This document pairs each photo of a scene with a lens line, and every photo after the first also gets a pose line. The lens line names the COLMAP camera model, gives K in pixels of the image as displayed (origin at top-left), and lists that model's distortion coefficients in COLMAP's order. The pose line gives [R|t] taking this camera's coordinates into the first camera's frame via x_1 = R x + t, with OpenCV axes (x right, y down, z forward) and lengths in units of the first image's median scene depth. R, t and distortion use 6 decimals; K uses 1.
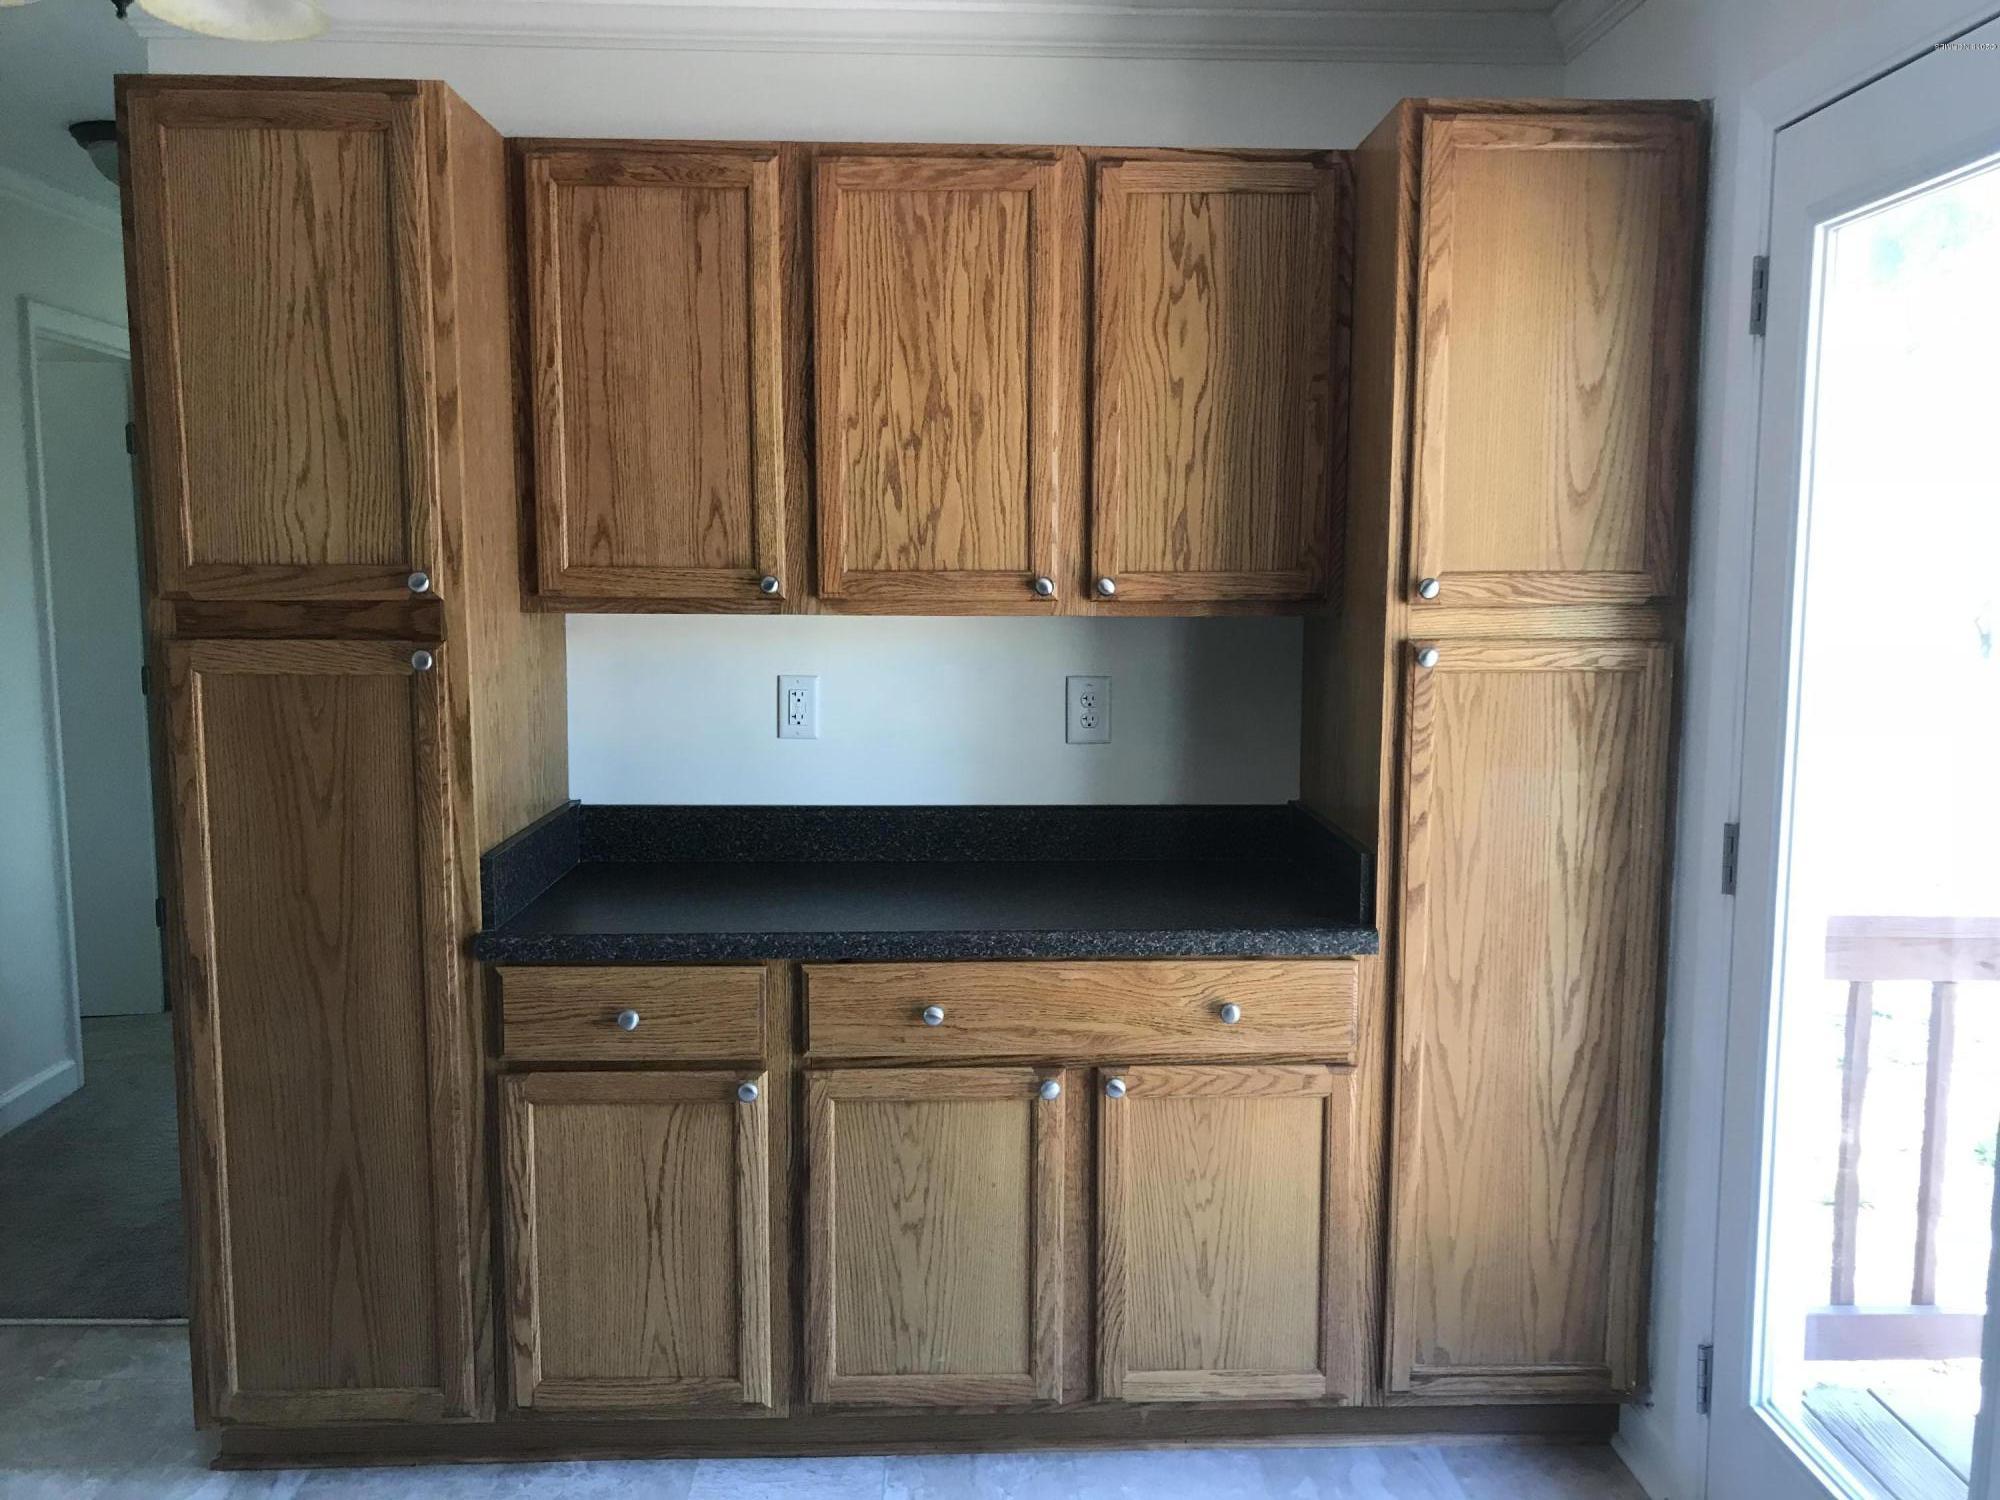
lens RADIAL K [[1668.2, 0, 1049.2], [0, 1668.2, 769.5], [0, 0, 1]] dist [0.040654, -0.049445]
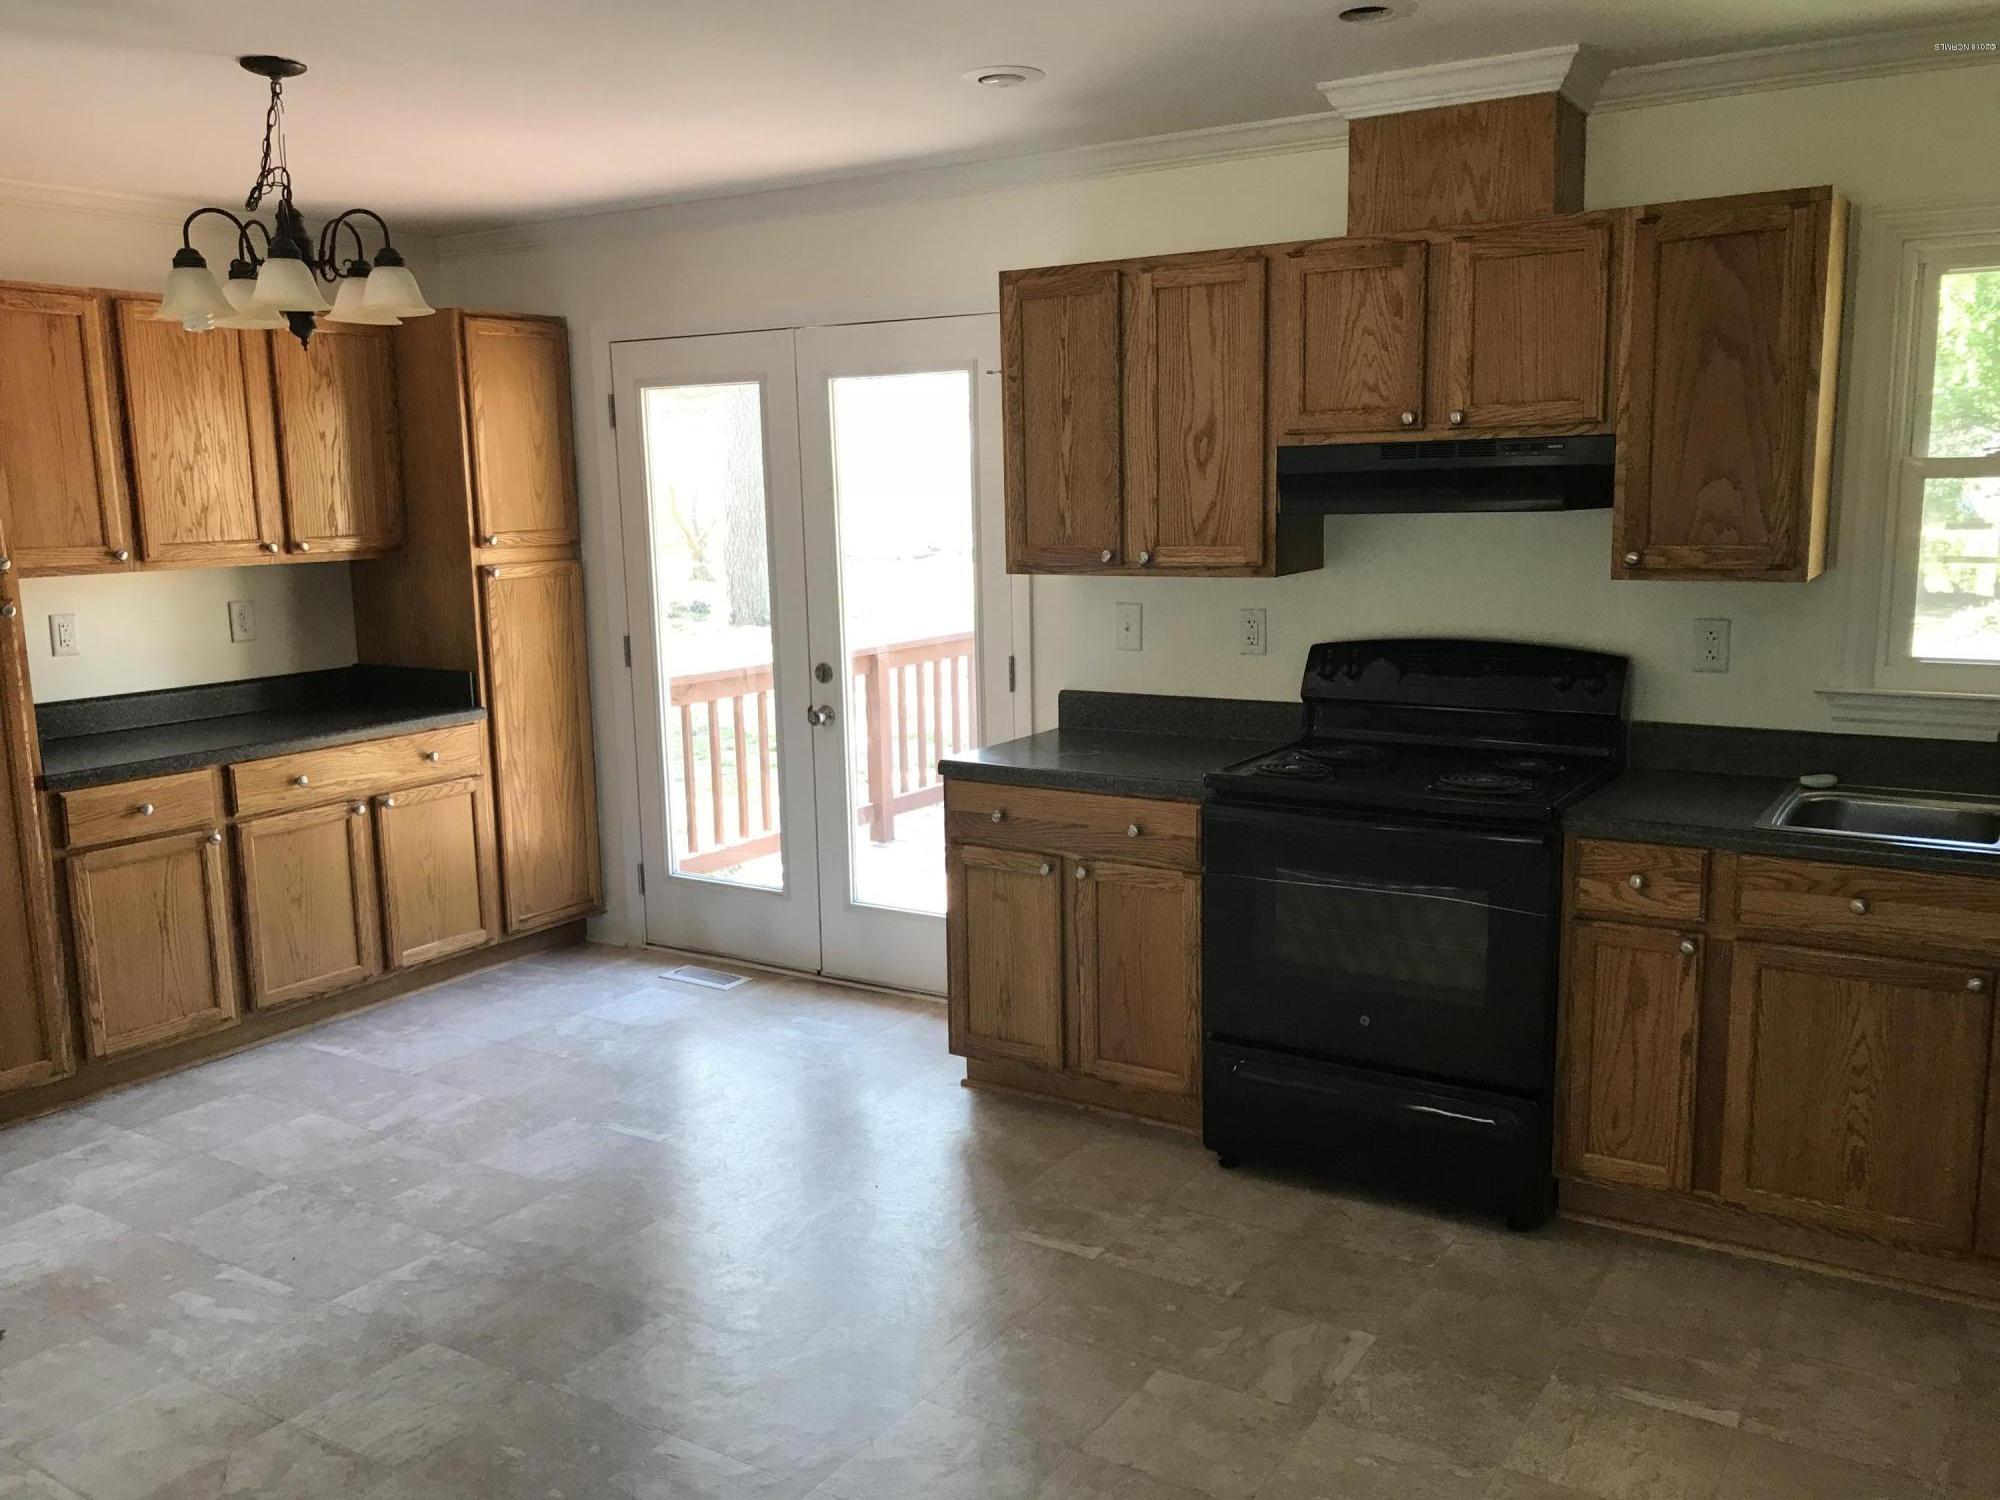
lens RADIAL K [[1668.2, 0, 996.5], [0, 1668.2, 765.9], [0, 0, 1]] dist [0.040654, -0.049445]
pose [[0.572941, -0.153885, 0.805021, -1.107072], [0.120503, 0.987357, 0.102977, 0.030501], [-0.810690, 0.038007, 0.584241, -0.711906]]
